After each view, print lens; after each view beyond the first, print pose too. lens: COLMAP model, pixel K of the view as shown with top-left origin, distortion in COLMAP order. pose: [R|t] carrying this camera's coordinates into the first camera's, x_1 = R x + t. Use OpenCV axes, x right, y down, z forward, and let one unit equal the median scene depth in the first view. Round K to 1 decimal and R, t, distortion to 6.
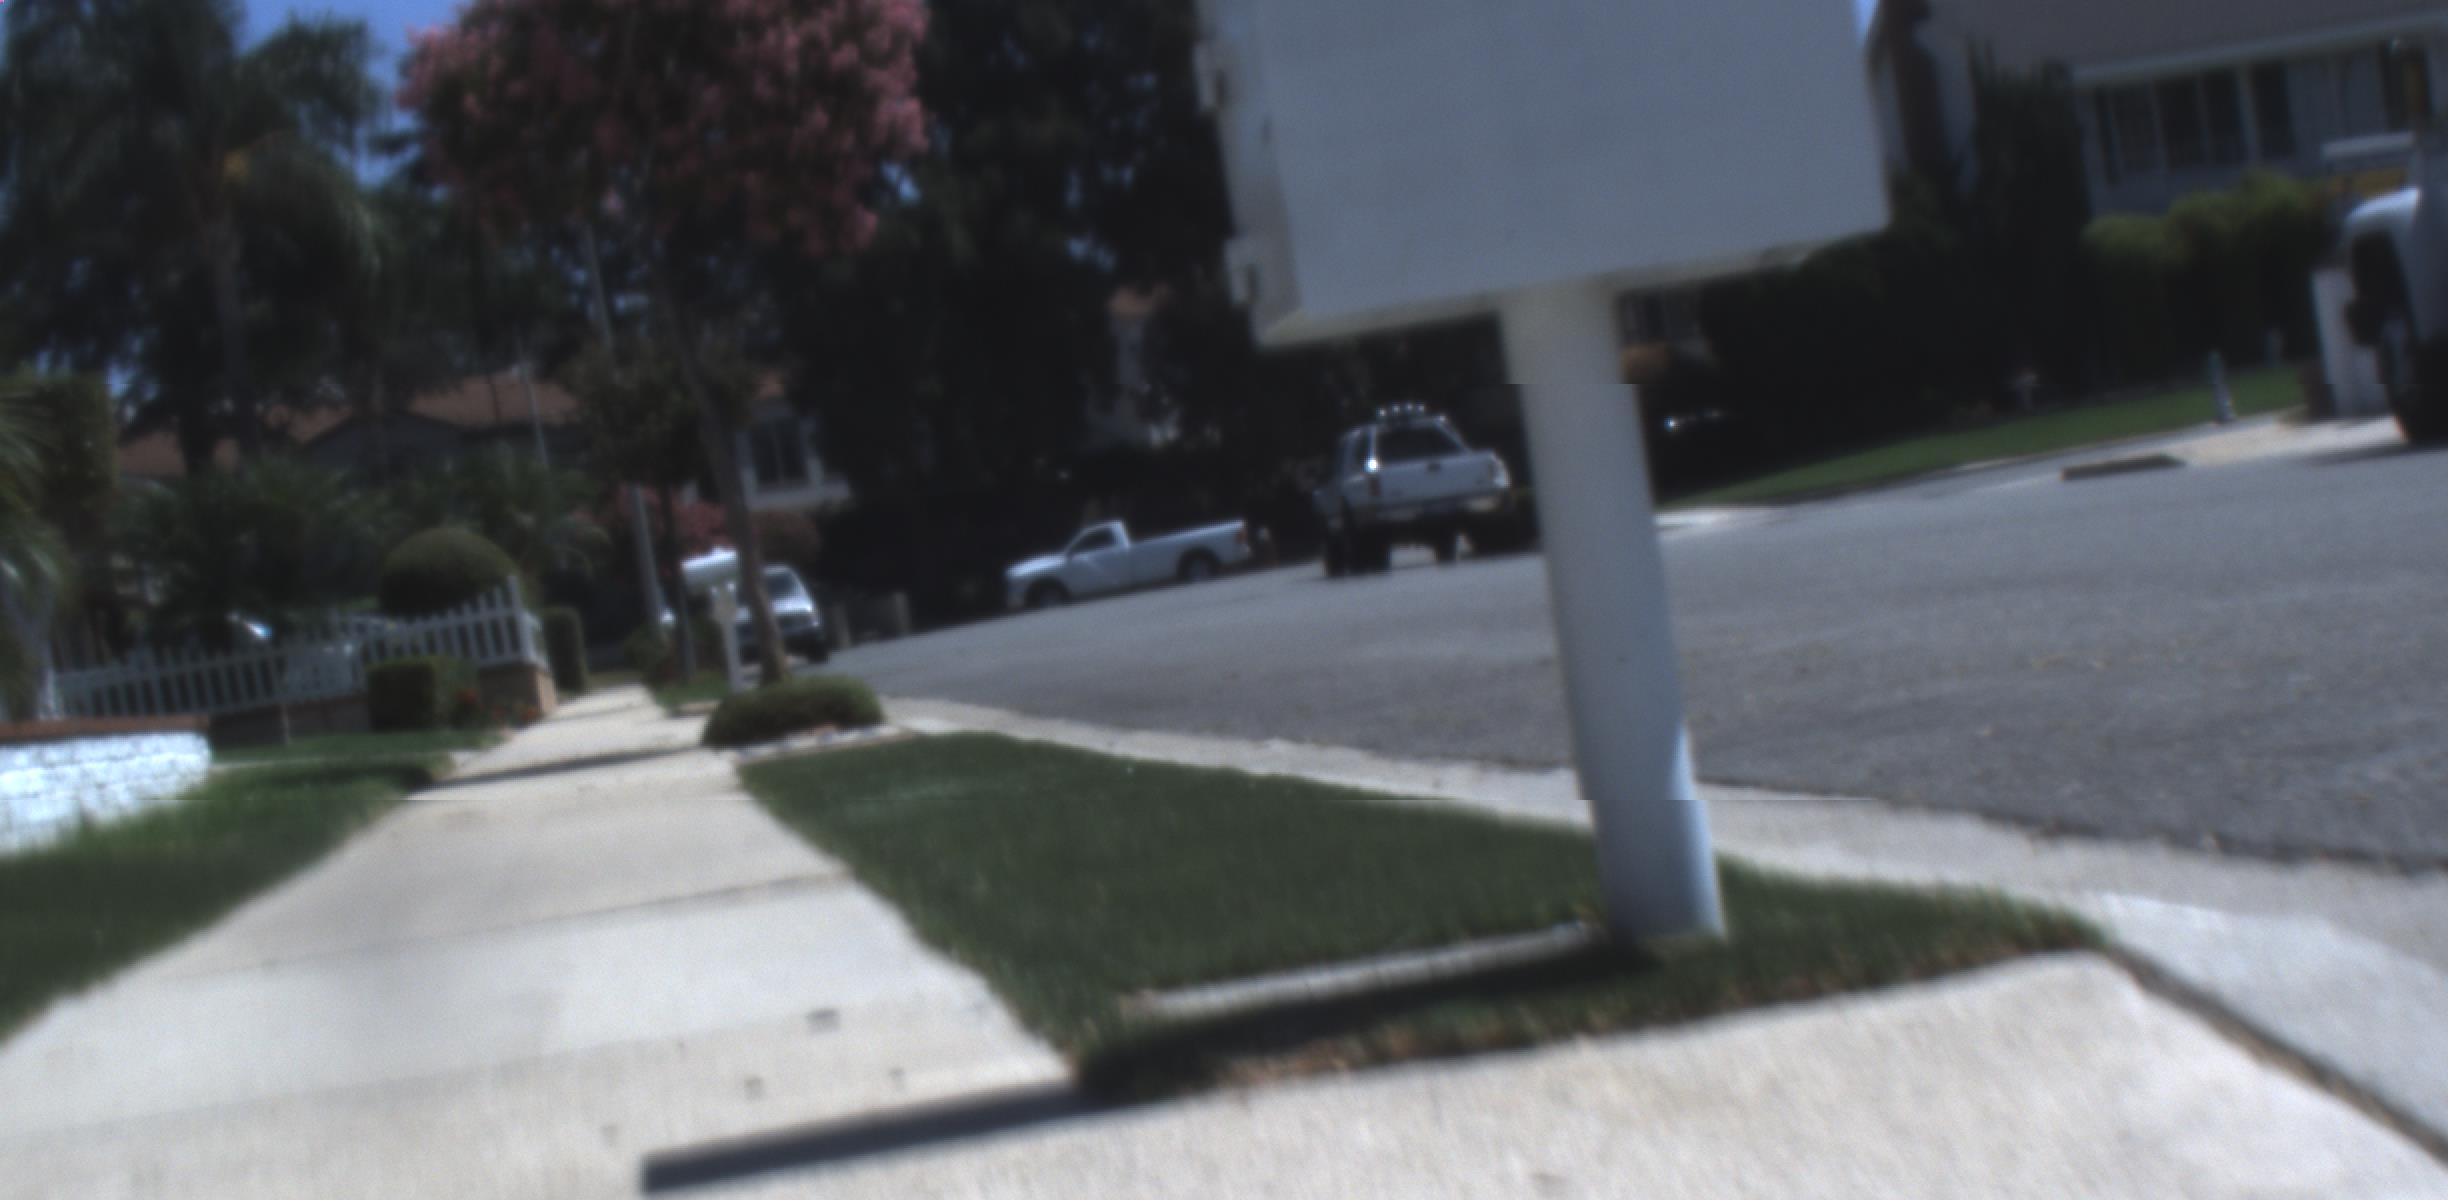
lens RADIAL K [[4434.5, 0, 1182.8], [0, 4434.5, 912.9], [0, 0, 1]] dist [0.008194, 0.000000]
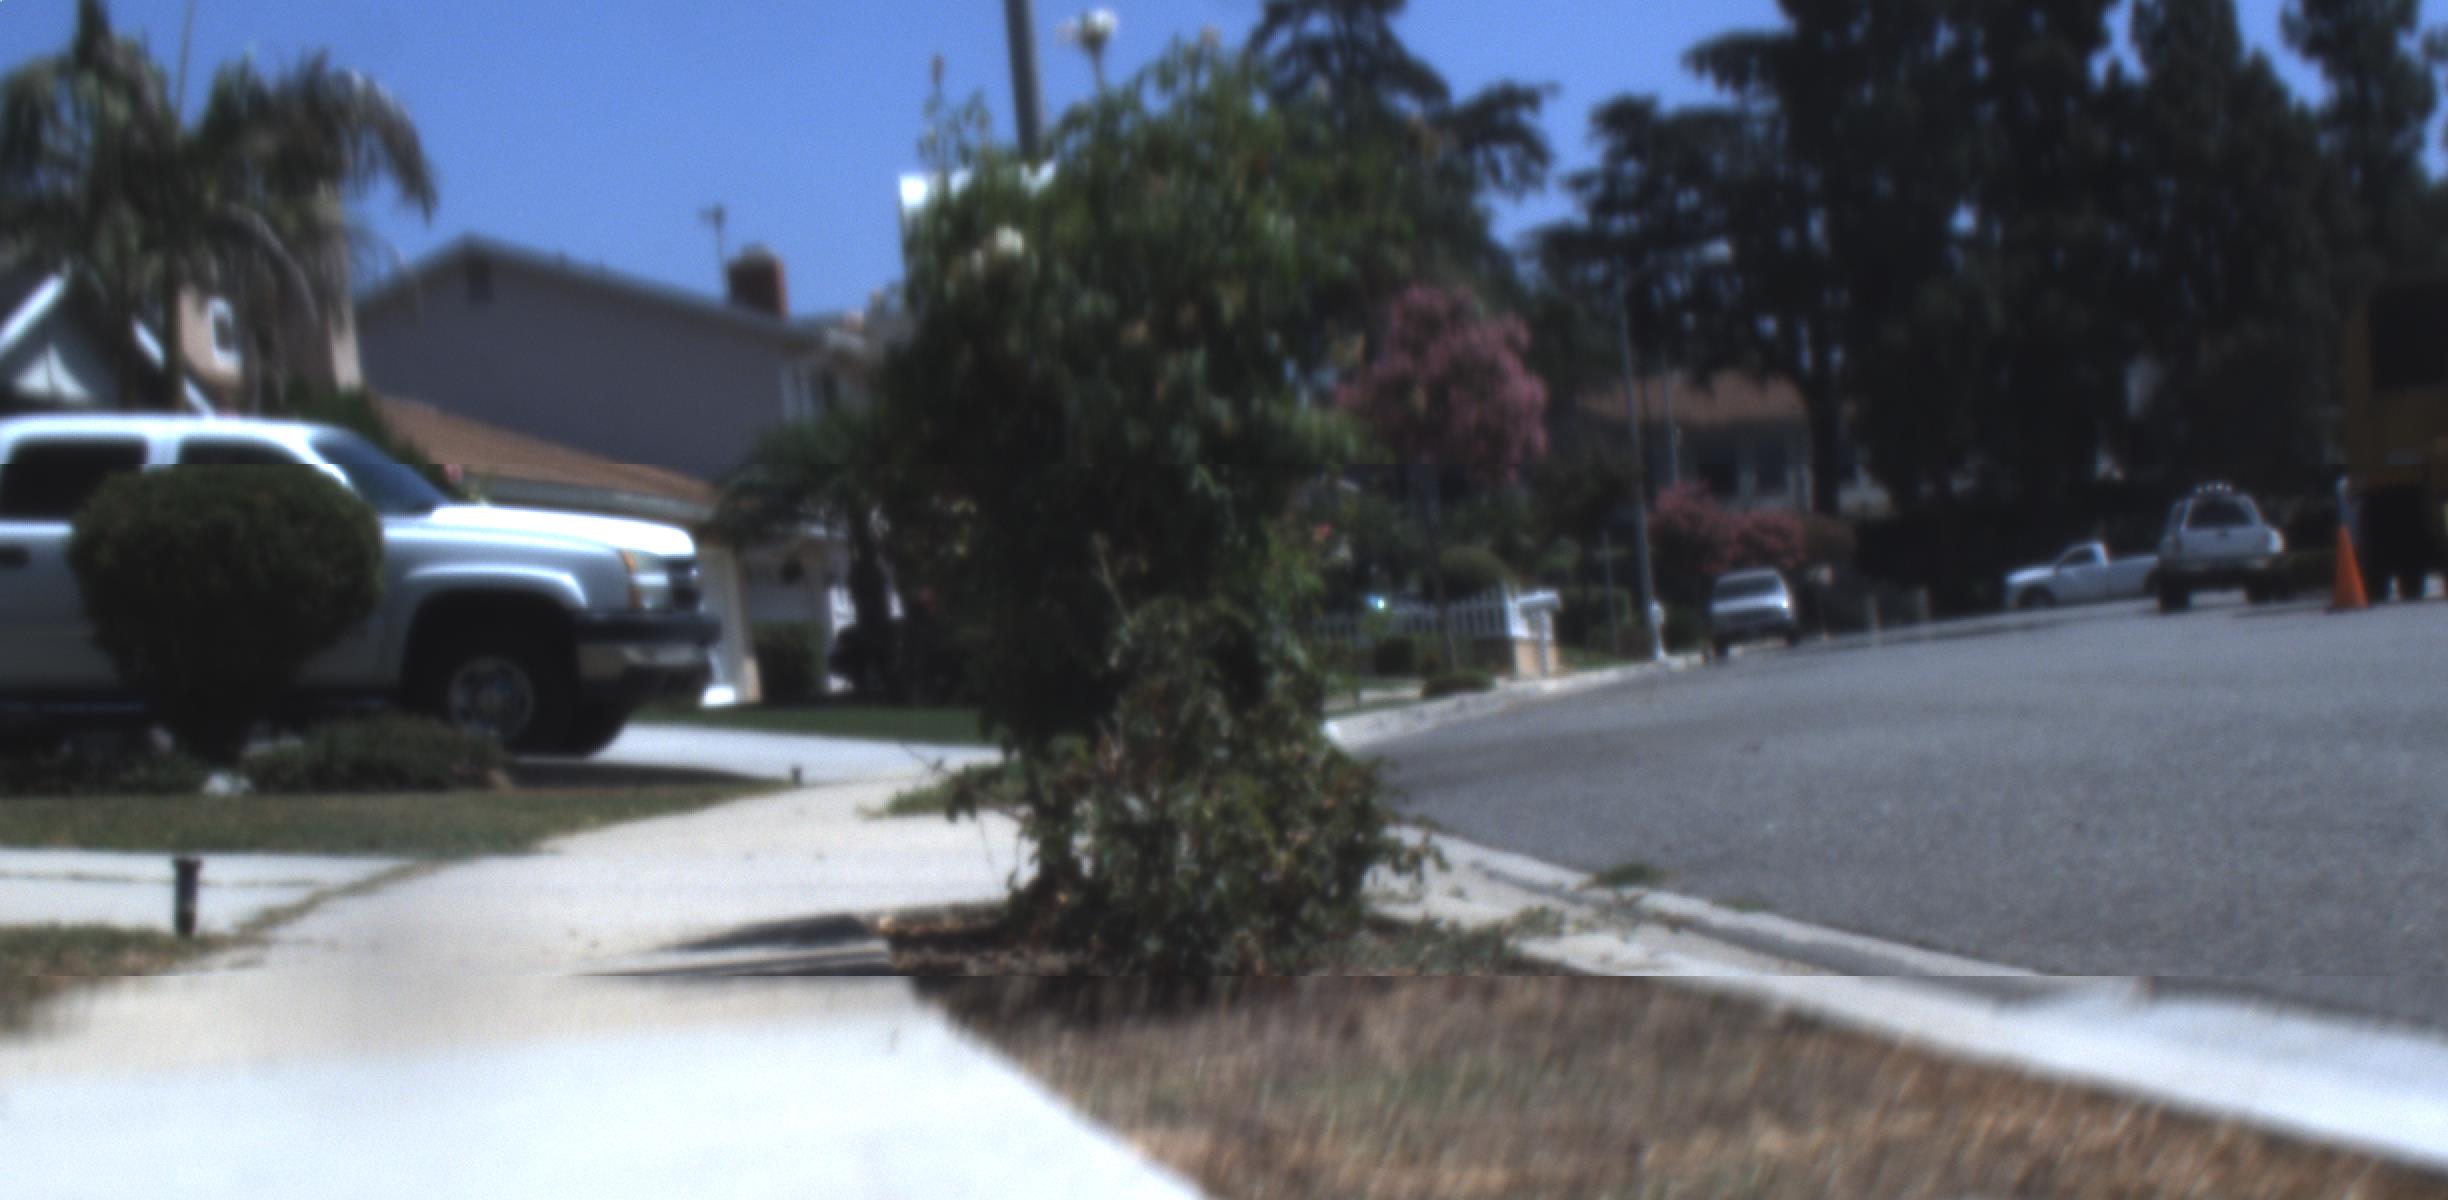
lens RADIAL K [[4434.5, 0, 1531.8], [0, 4434.5, 571.2], [0, 0, 1]] dist [0.008194, 0.000000]
pose [[0.977951, 0.065360, -0.198341, 0.127612], [-0.078681, 0.995090, -0.060037, 0.010203], [0.193444, 0.074319, 0.978293, -0.401679]]
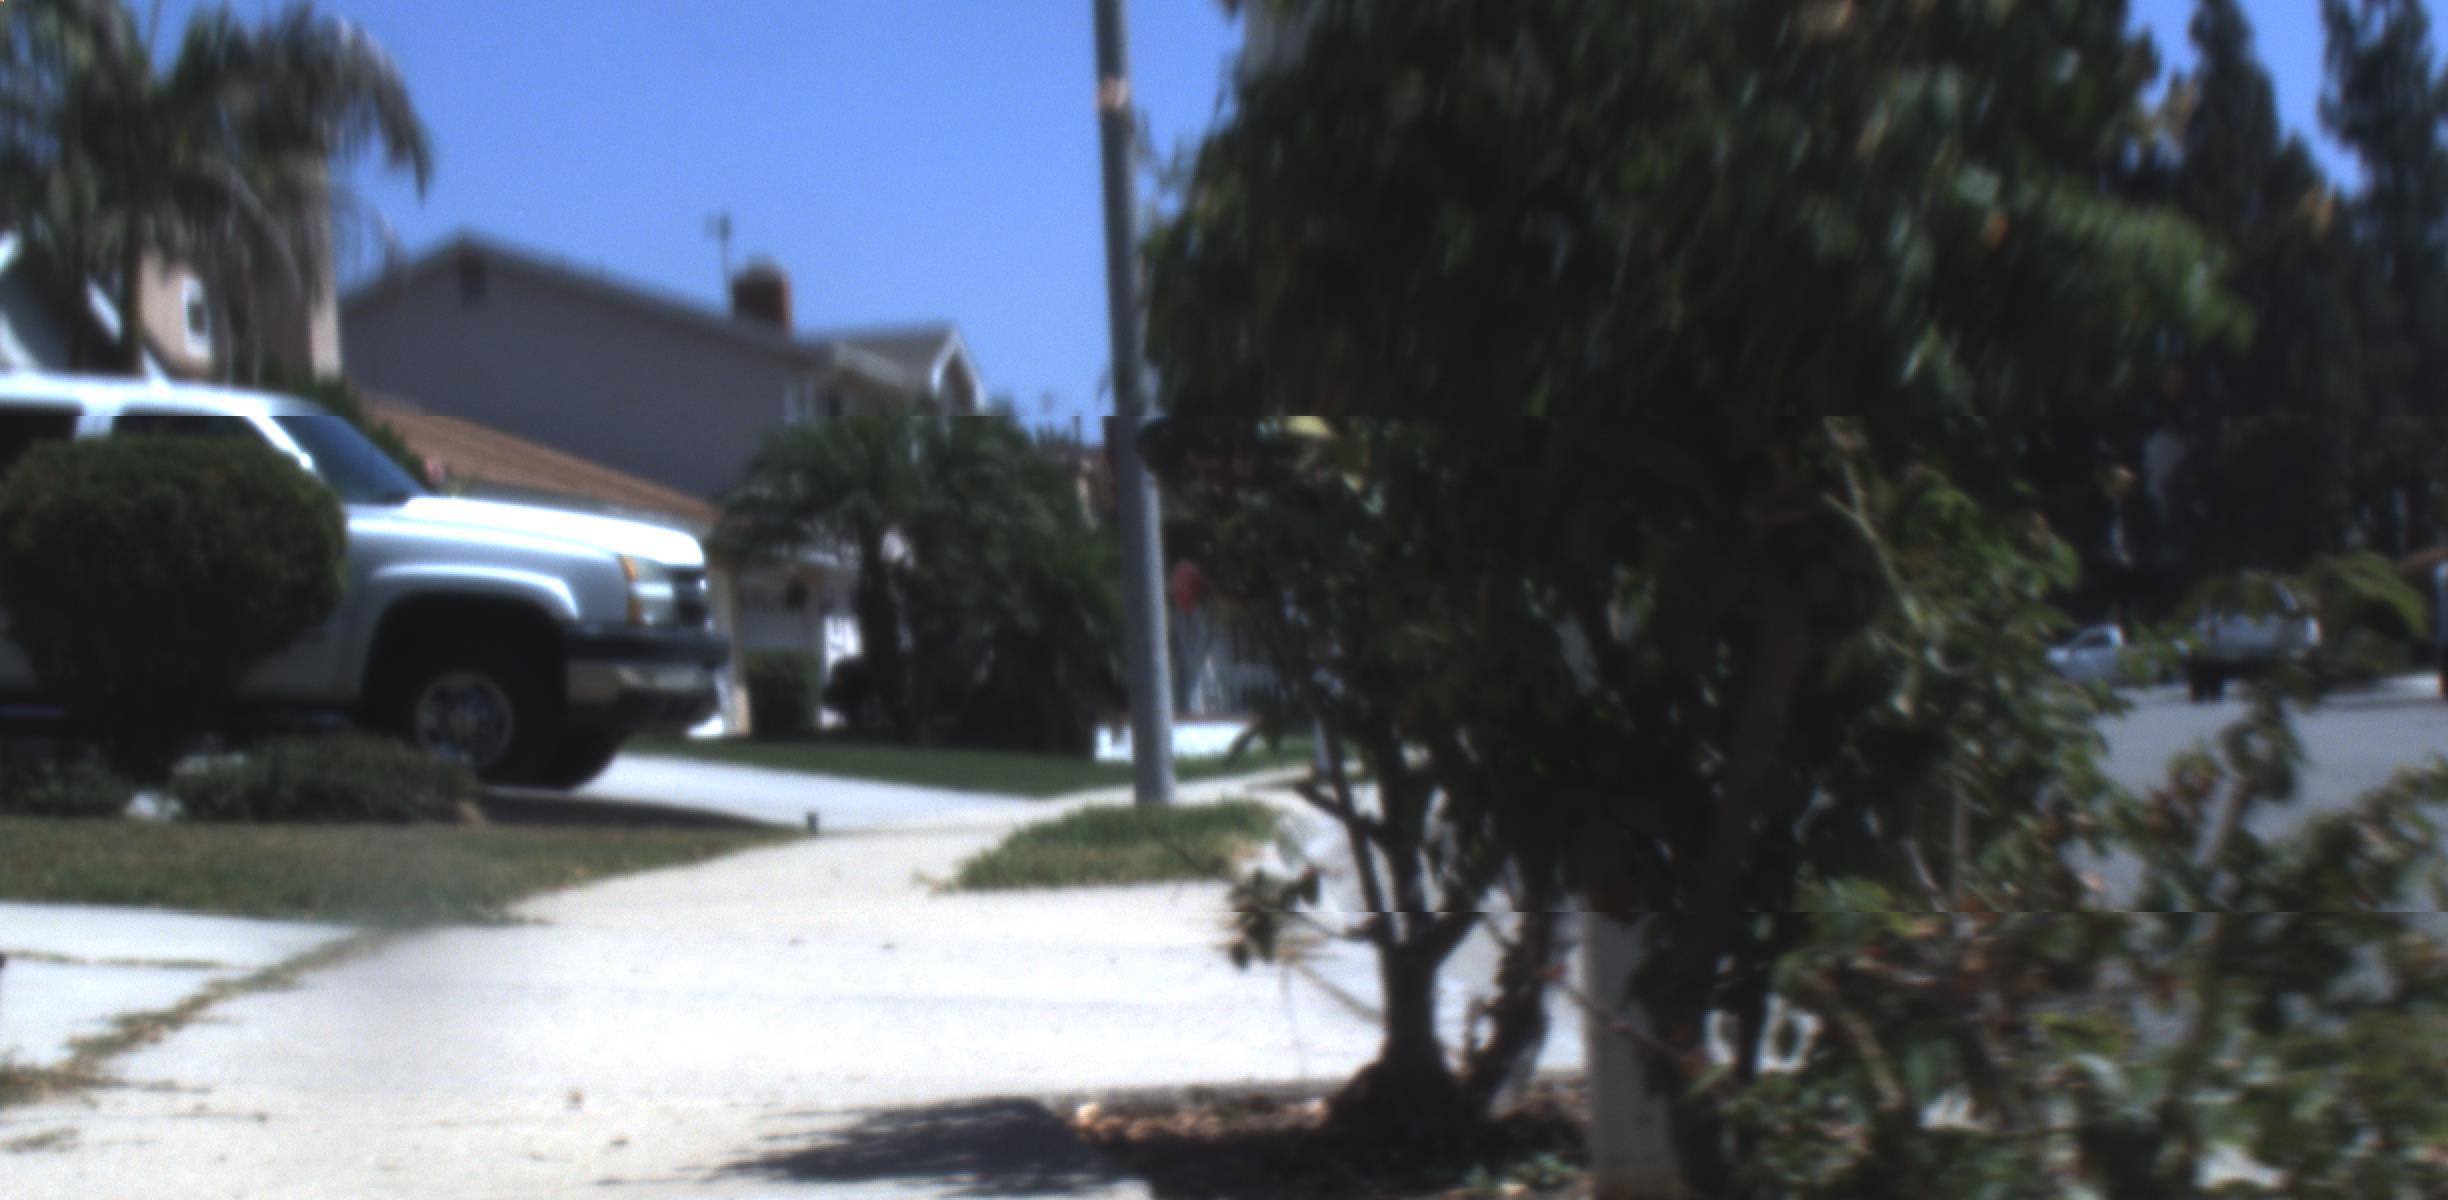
lens RADIAL K [[4434.5, 0, 1393.0], [0, 4434.5, 663.4], [0, 0, 1]] dist [0.008194, 0.000000]
pose [[0.969286, 0.106008, -0.221918, 0.105160], [-0.119957, 0.991503, -0.050316, 0.009420], [0.214699, 0.075391, 0.973766, -0.352368]]
